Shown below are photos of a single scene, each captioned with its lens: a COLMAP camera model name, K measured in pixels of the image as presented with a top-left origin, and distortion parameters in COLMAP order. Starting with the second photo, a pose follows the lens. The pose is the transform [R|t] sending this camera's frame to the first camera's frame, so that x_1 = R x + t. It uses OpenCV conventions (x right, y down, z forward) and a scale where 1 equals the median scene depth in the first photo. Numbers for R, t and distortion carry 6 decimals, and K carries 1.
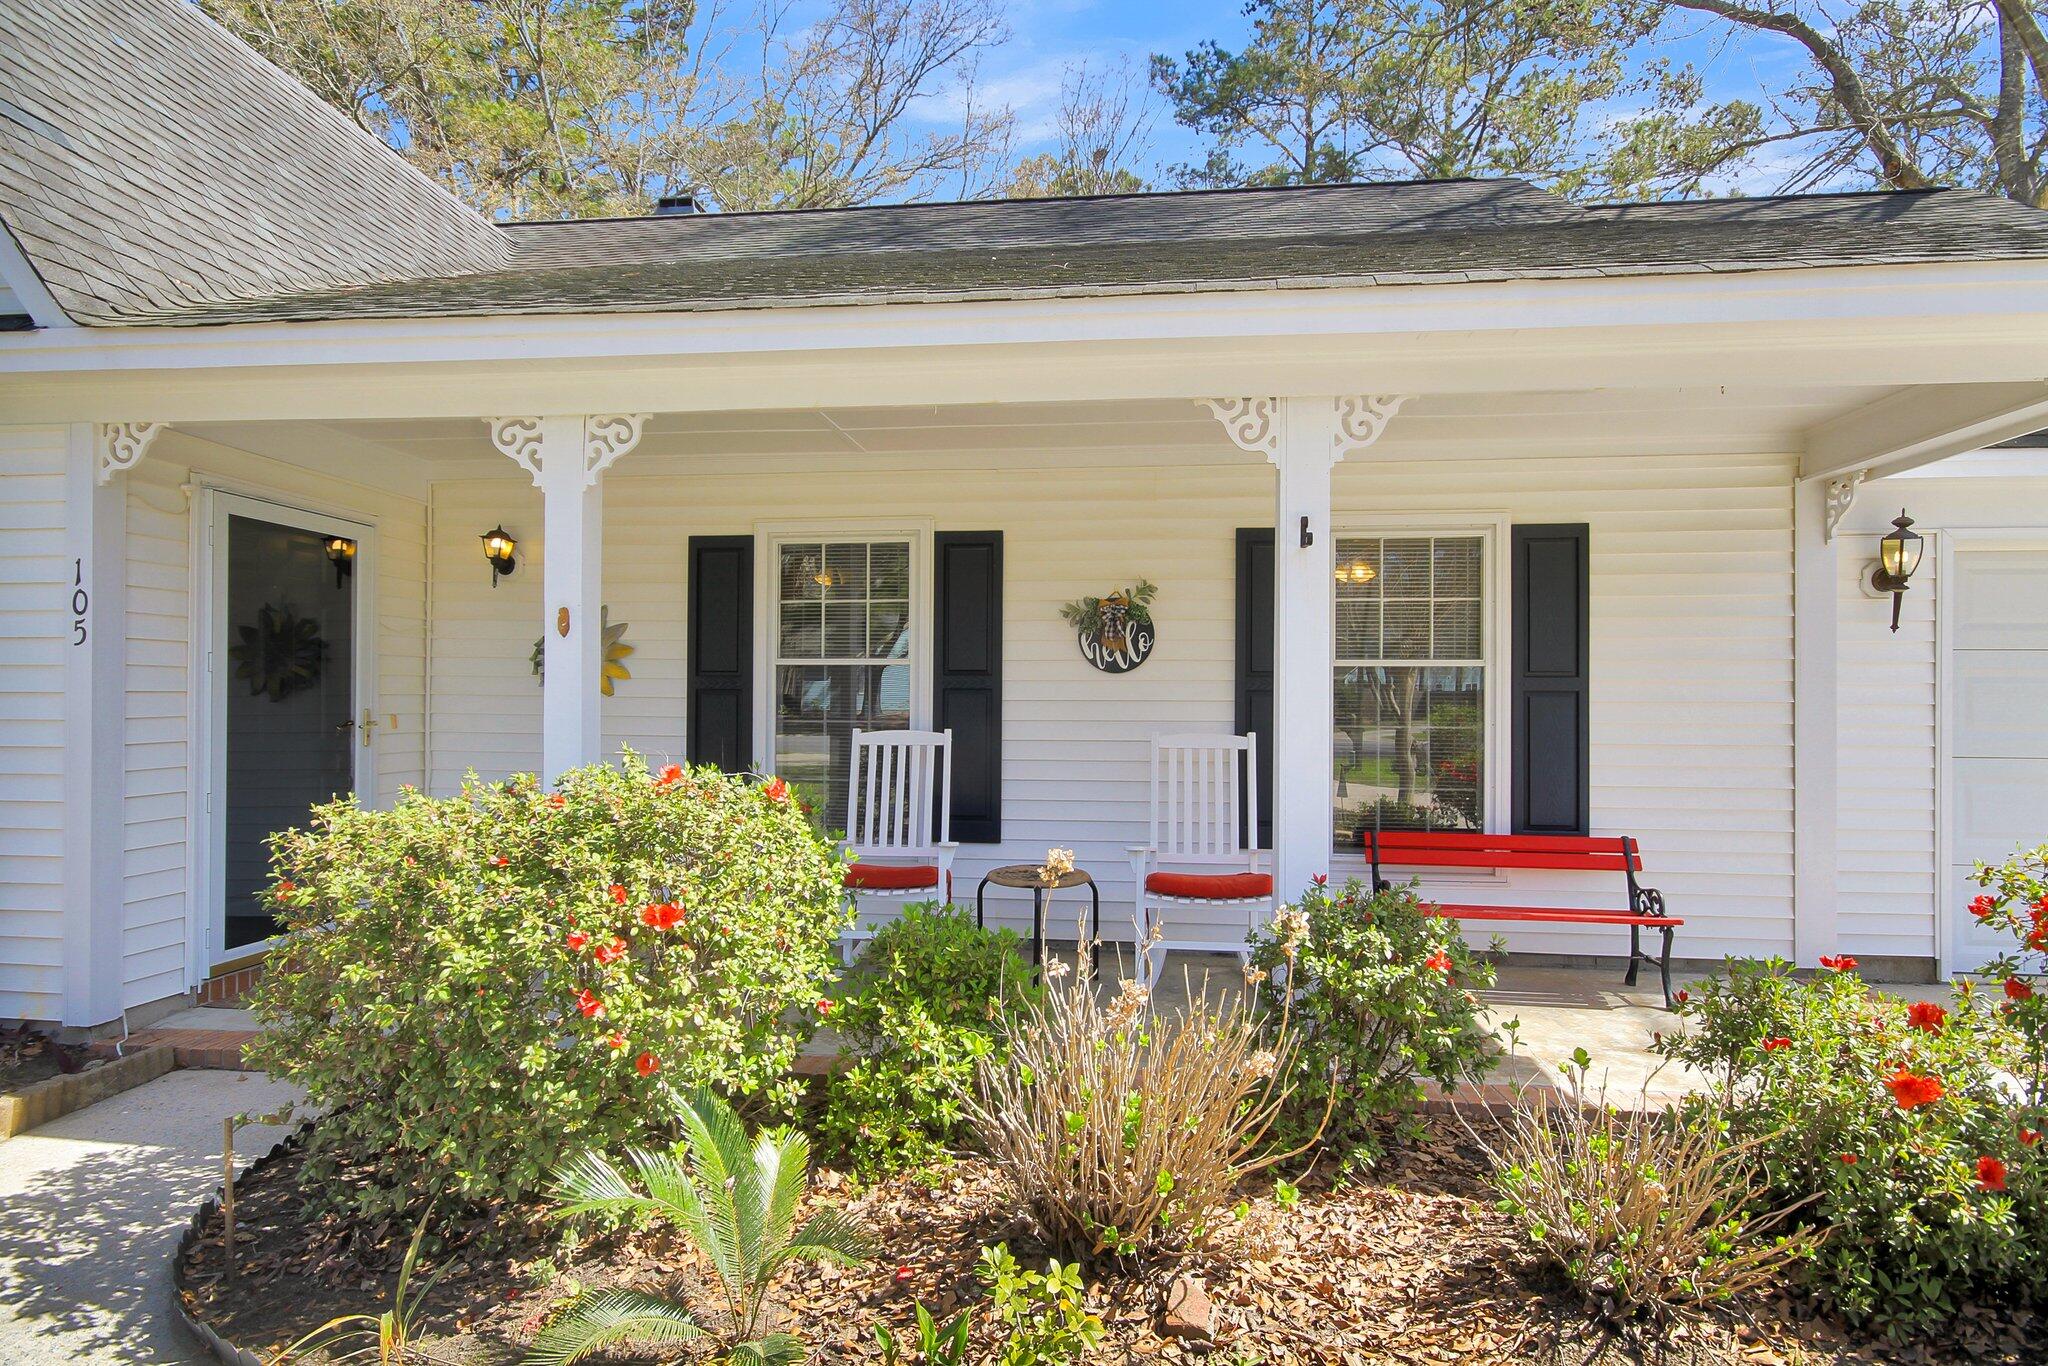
lens RADIAL K [[1056.9, 0, 1025.5], [0, 1056.9, 695.5], [0, 0, 1]] dist [0.003884, -0.000814]
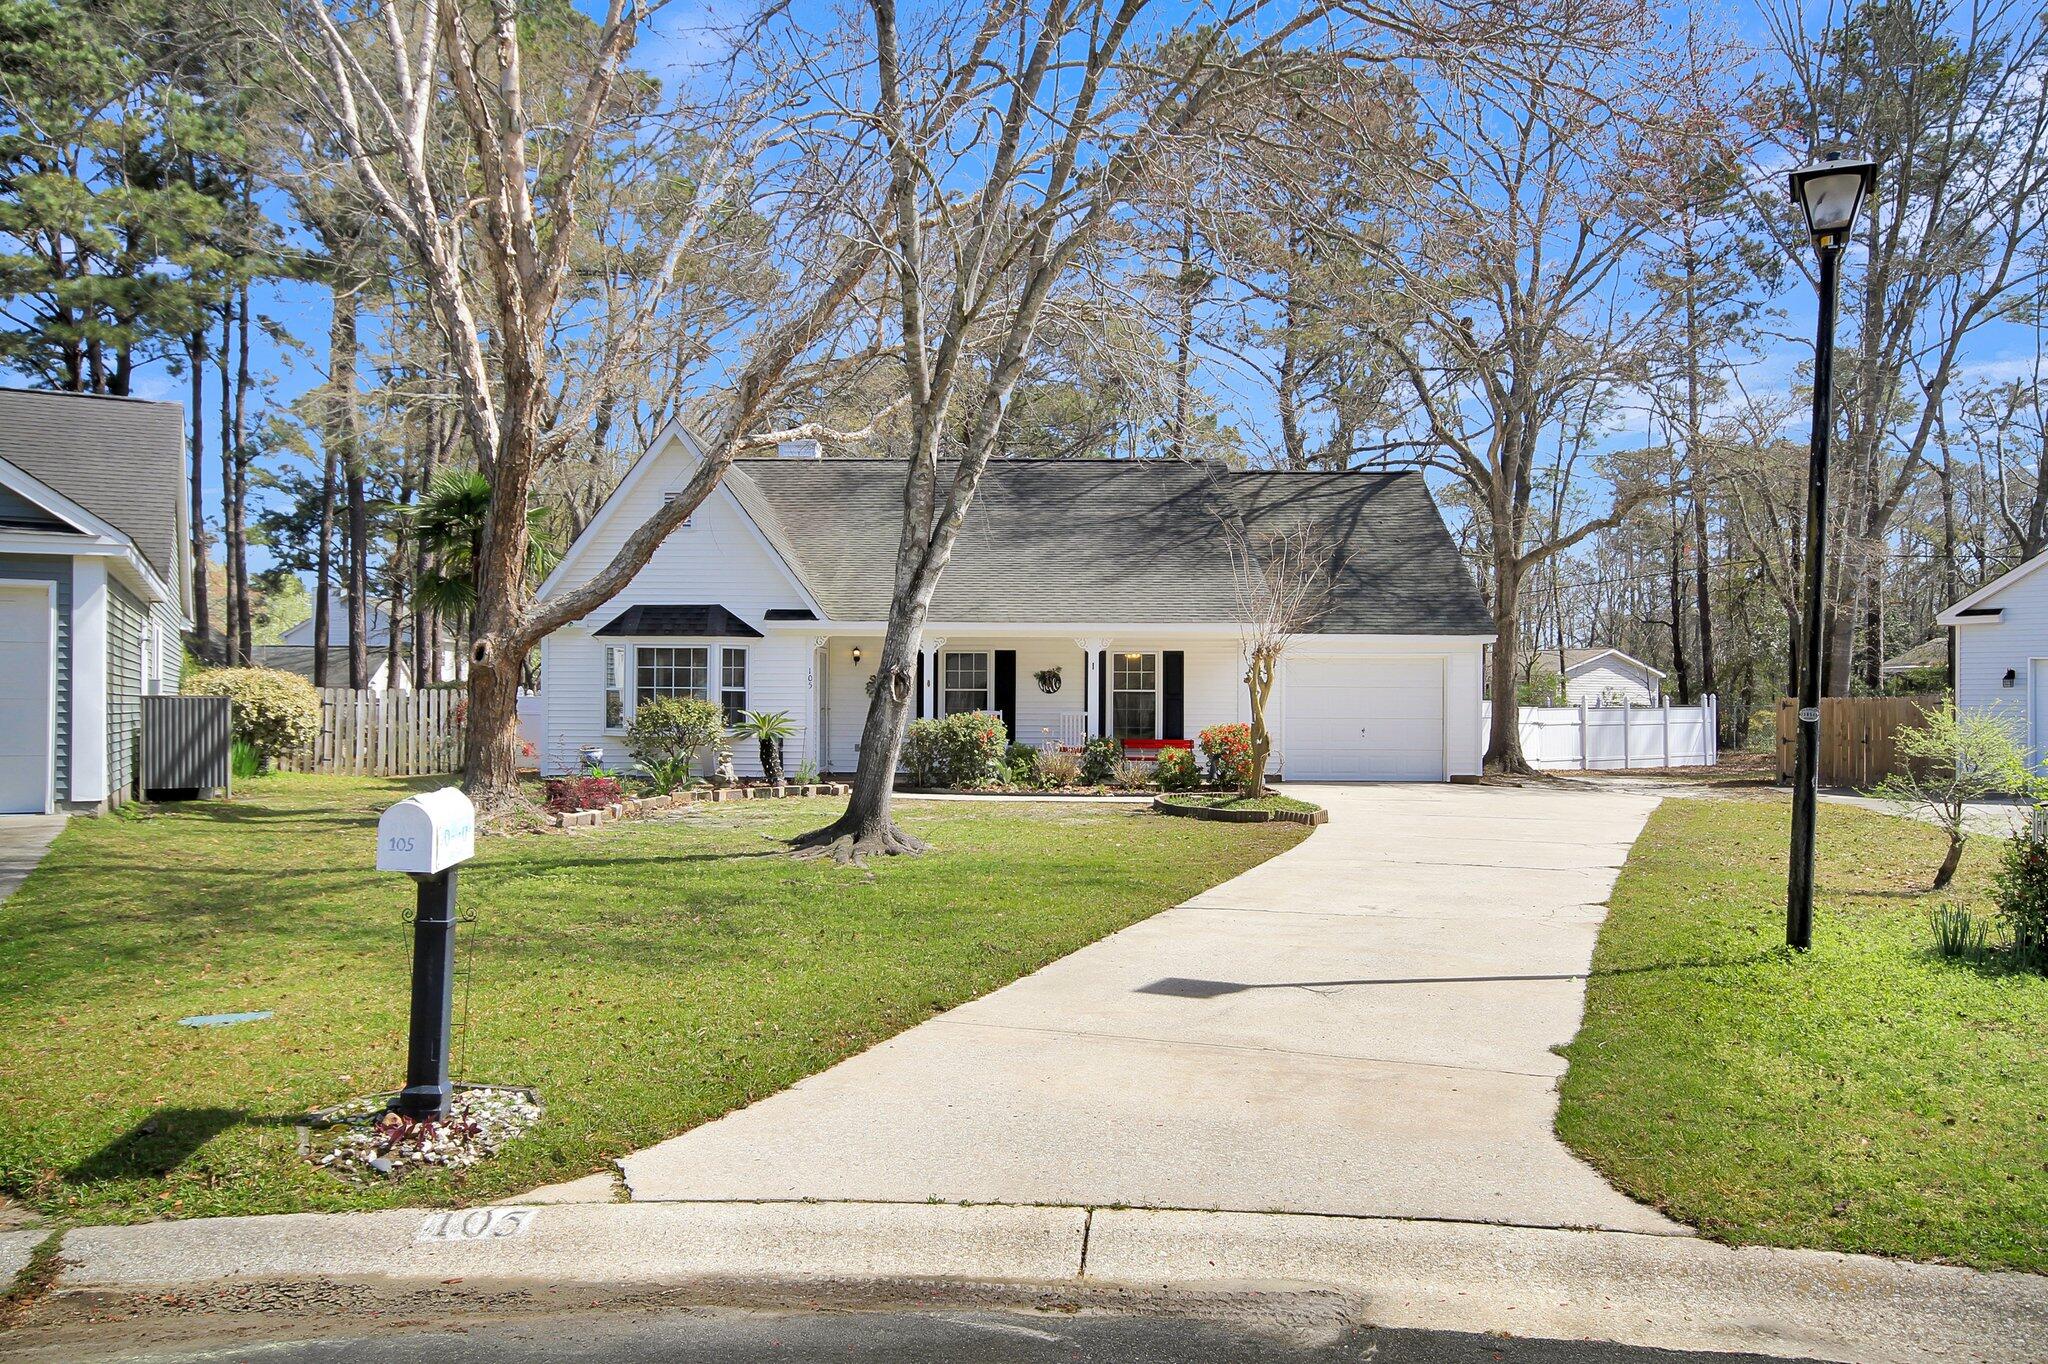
lens RADIAL K [[1633.7, 0, 1035.1], [0, 1633.7, 684.8], [0, 0, 1]] dist [-0.014790, 0.002201]
pose [[0.993711, 0.000787, 0.111973, -0.559639], [-0.000067, 0.999979, -0.006429, -0.016339], [-0.111975, 0.006381, 0.993691, -4.281492]]
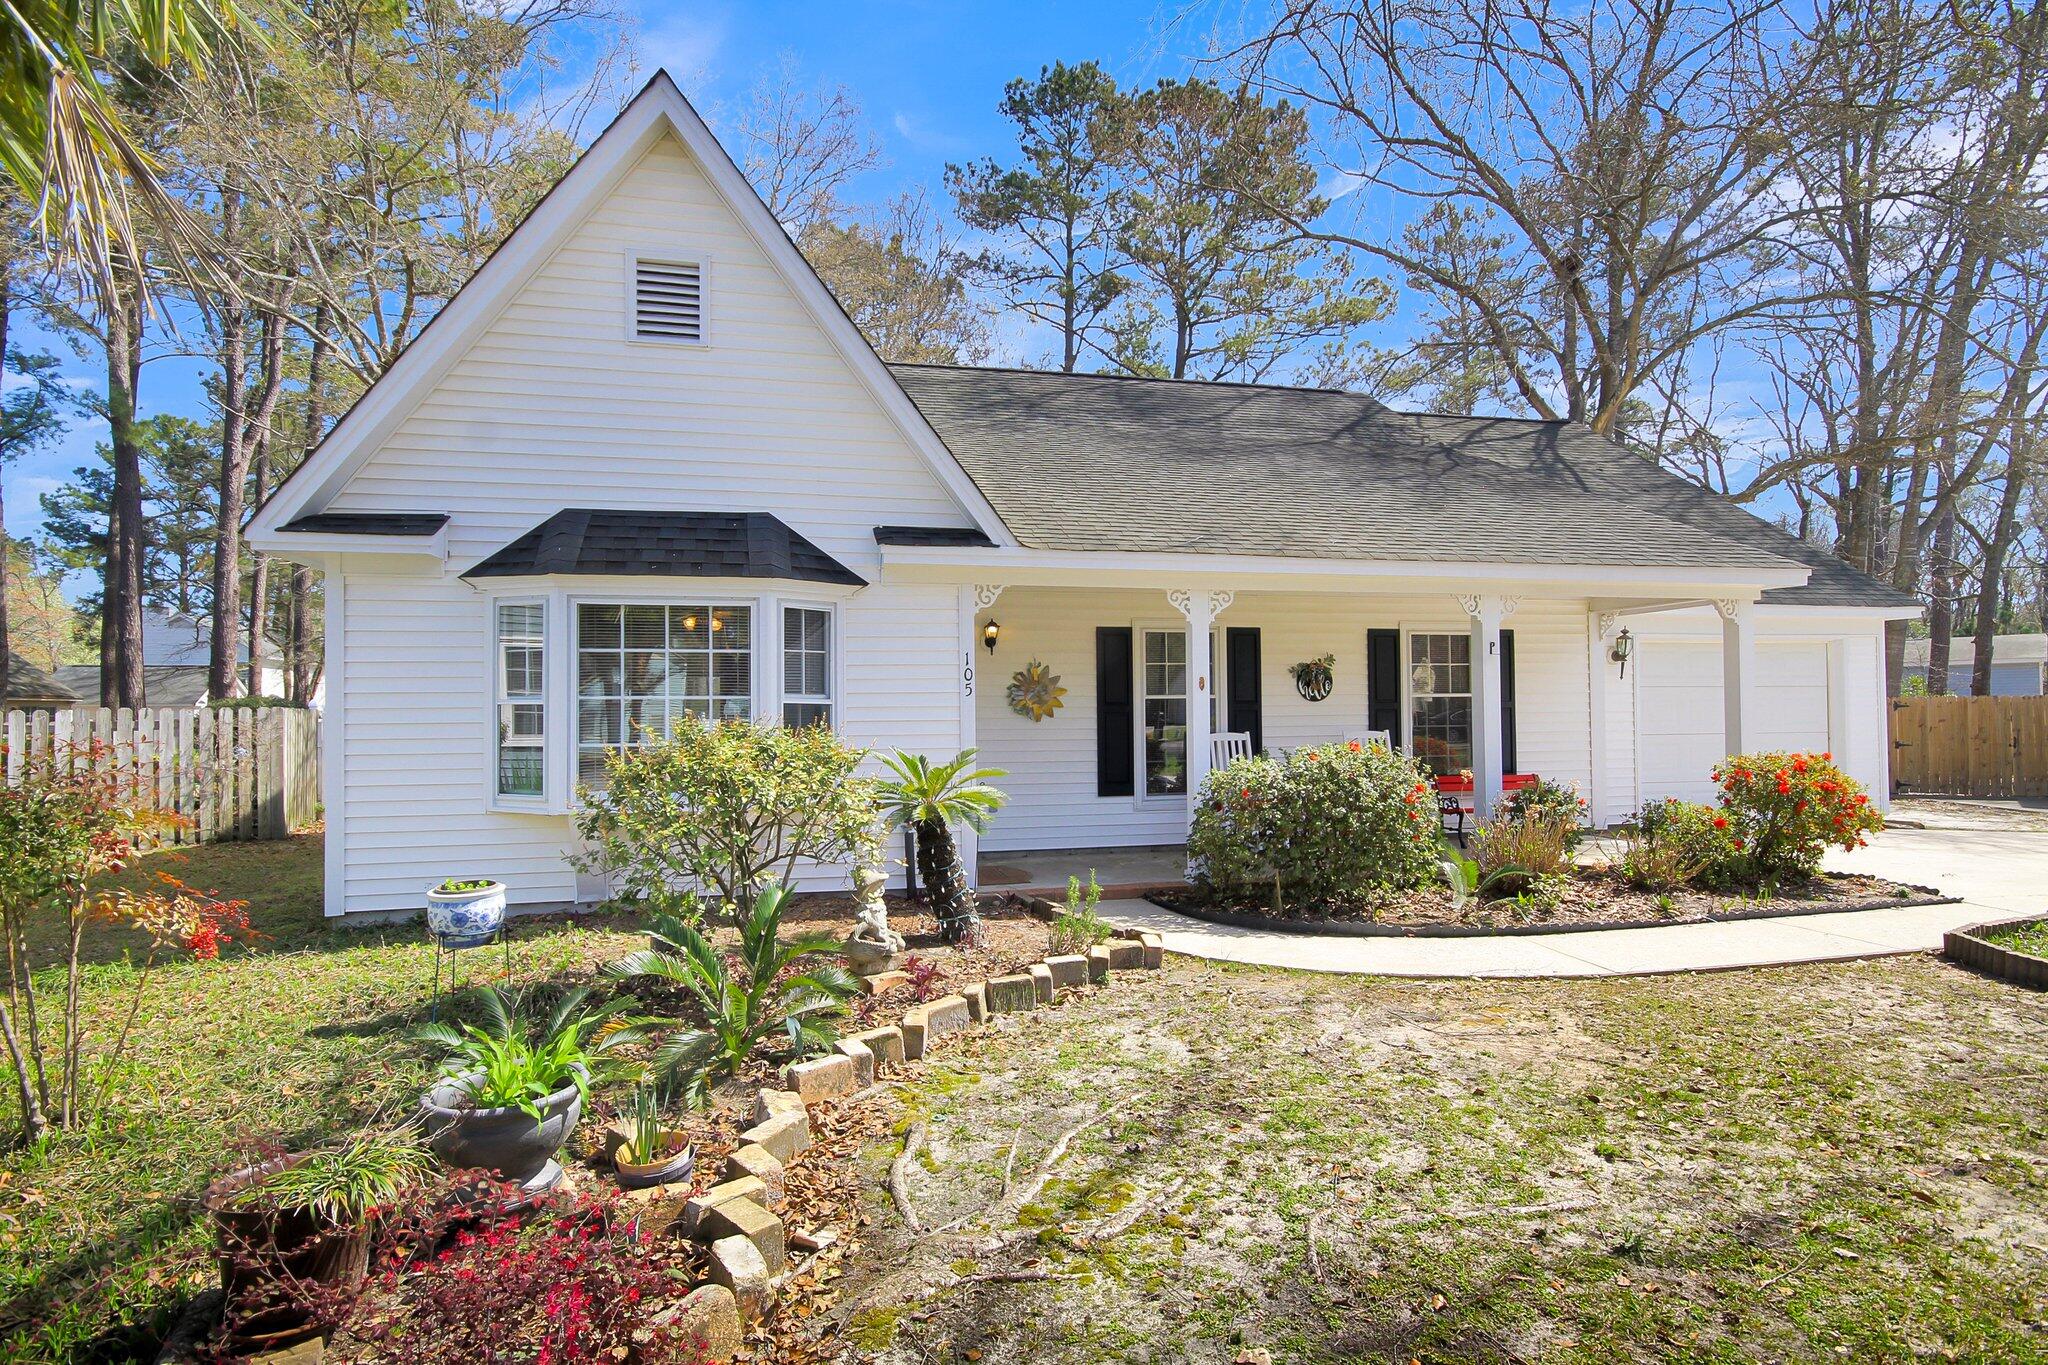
lens RADIAL K [[1056.9, 0, 1014.4], [0, 1056.9, 683.6], [0, 0, 1]] dist [0.003884, -0.000814]
pose [[0.945299, -0.006461, 0.326142, -1.118505], [0.013502, 0.999722, -0.019331, -0.023965], [-0.325926, 0.022677, 0.945123, -0.695347]]
